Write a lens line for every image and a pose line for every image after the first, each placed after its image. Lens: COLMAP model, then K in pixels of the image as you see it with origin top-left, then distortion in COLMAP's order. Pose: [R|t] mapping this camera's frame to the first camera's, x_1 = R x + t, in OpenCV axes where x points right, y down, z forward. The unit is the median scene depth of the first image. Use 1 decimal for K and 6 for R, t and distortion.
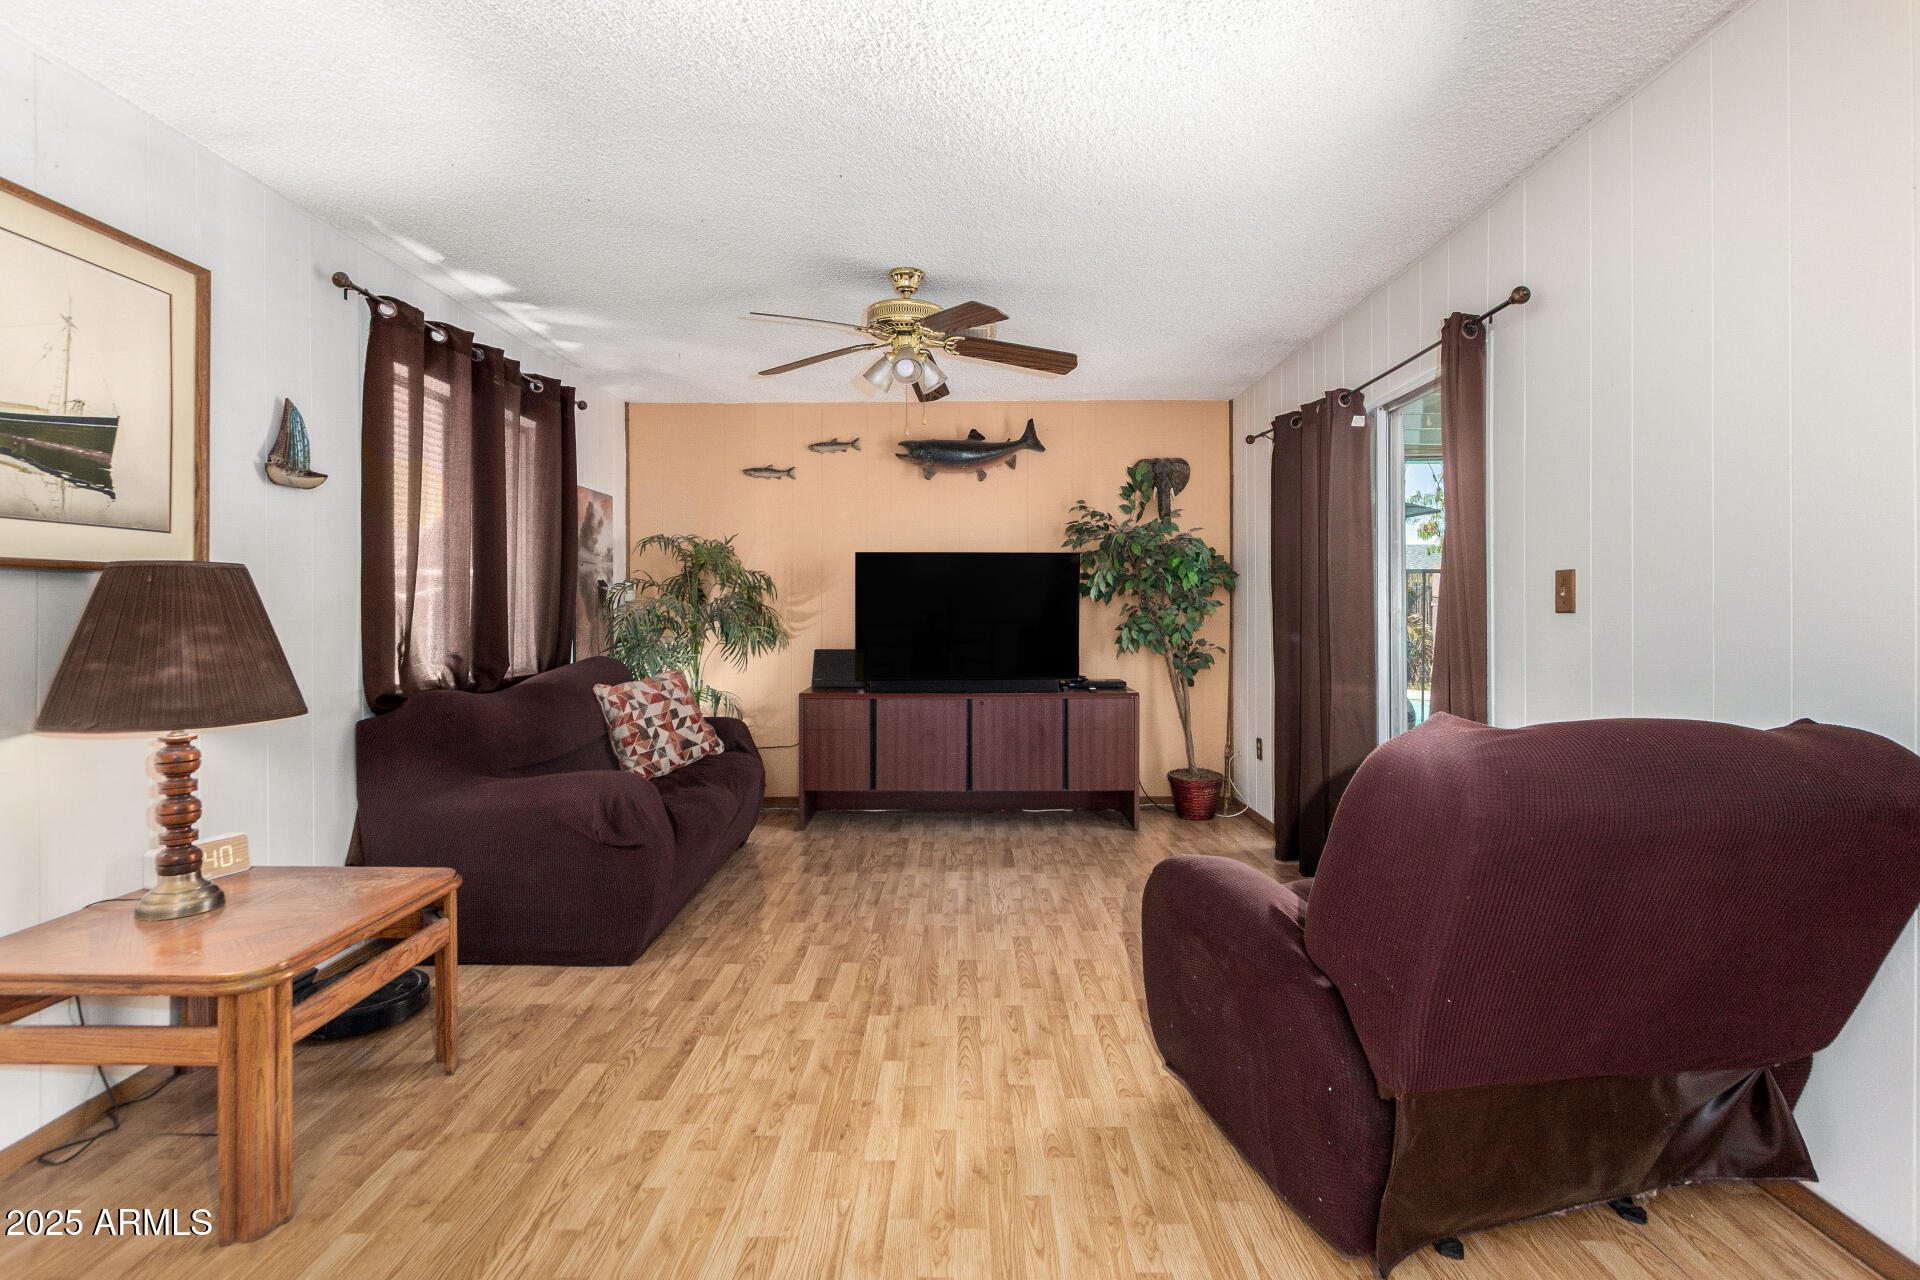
lens RADIAL K [[897.4, 0, 958.1], [0, 897.4, 628.6], [0, 0, 1]] dist [0.001784, 0.000077]
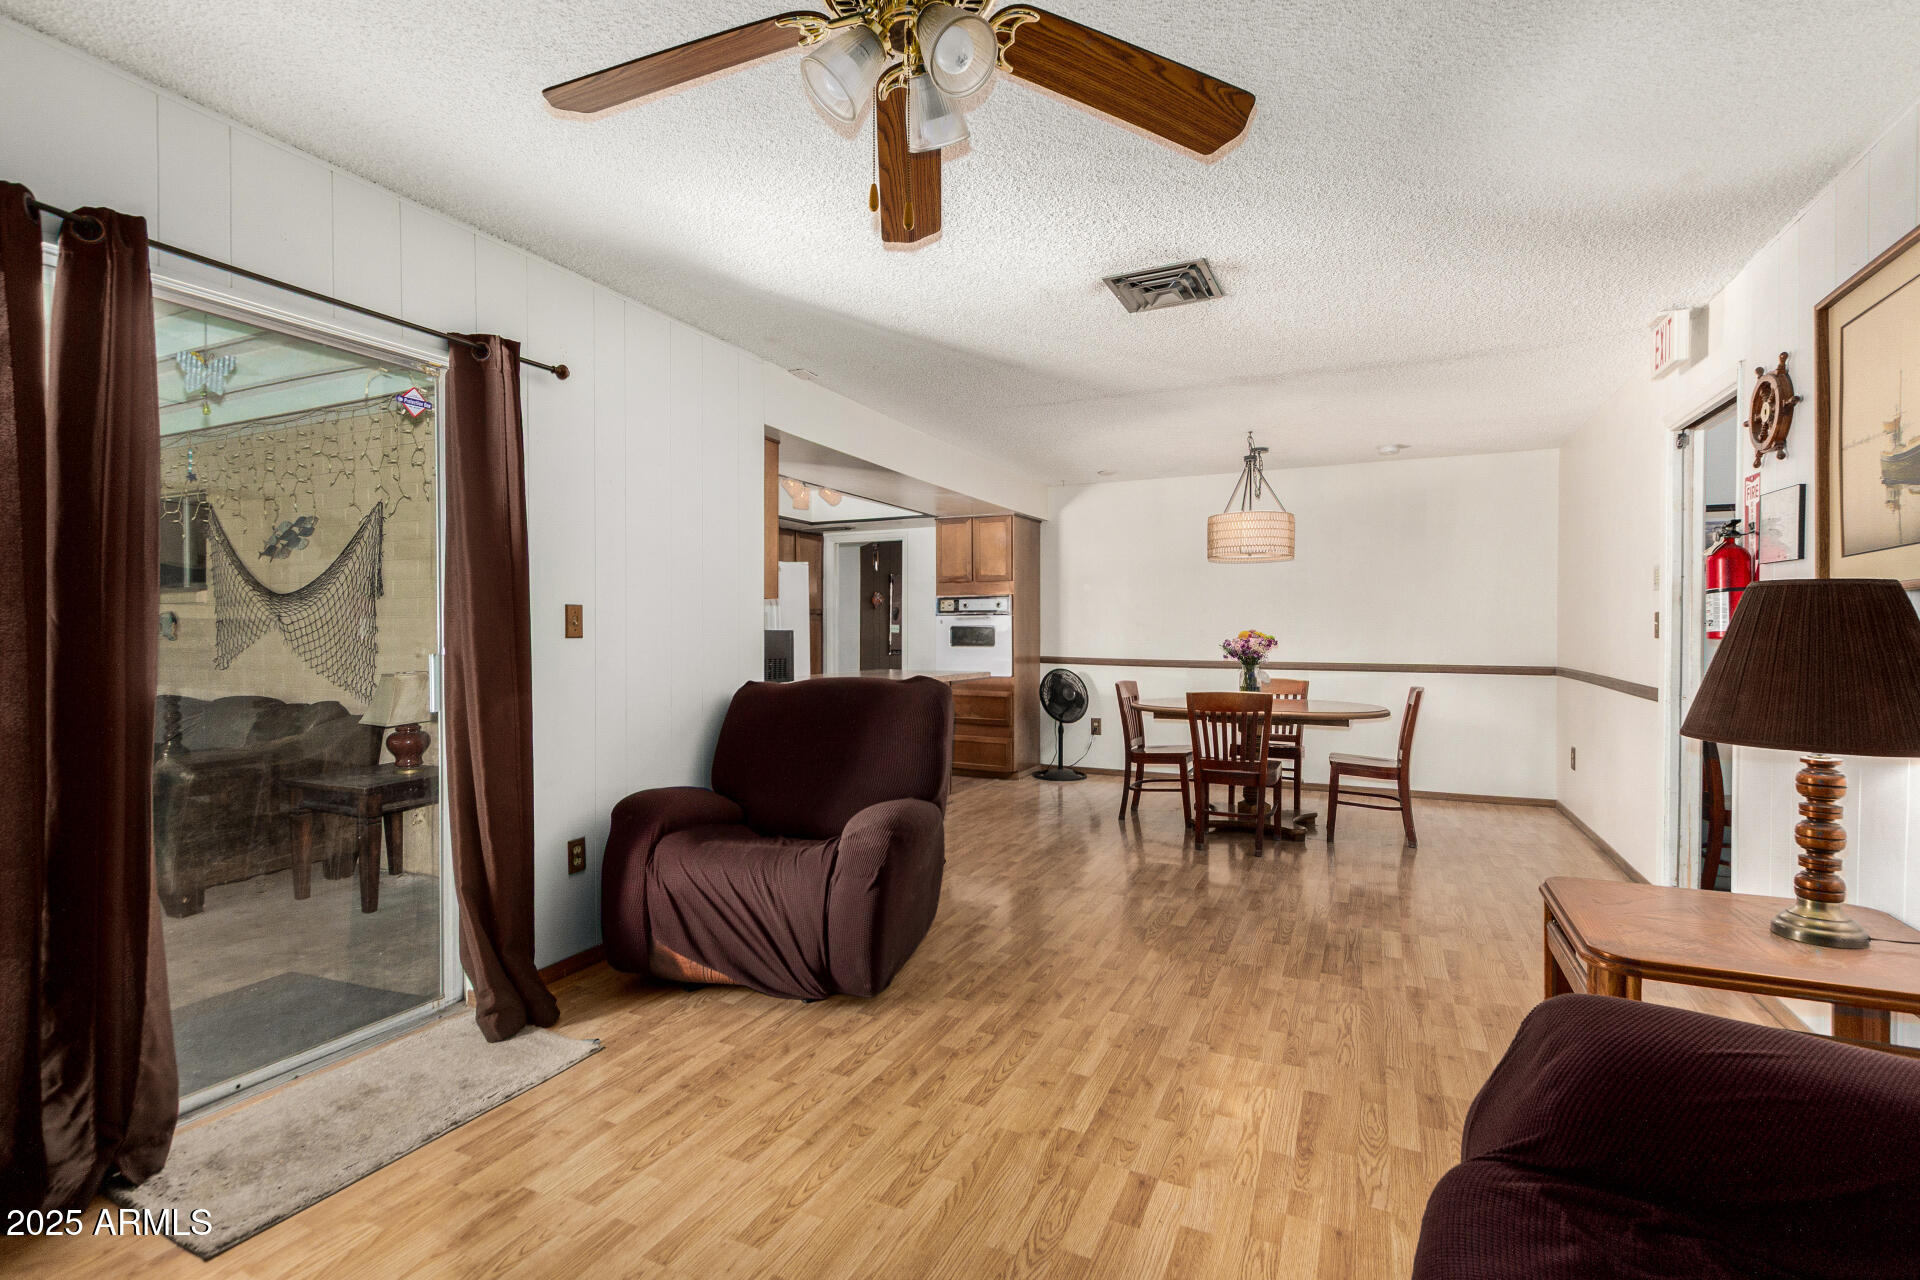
lens RADIAL K [[897.4, 0, 958.8], [0, 897.4, 634.3], [0, 0, 1]] dist [0.001784, 0.000077]
pose [[-0.910417, 0.002088, 0.413687, -0.346406], [0.011139, 0.999748, 0.019466, -0.038175], [-0.413543, 0.022330, -0.910211, 1.851005]]
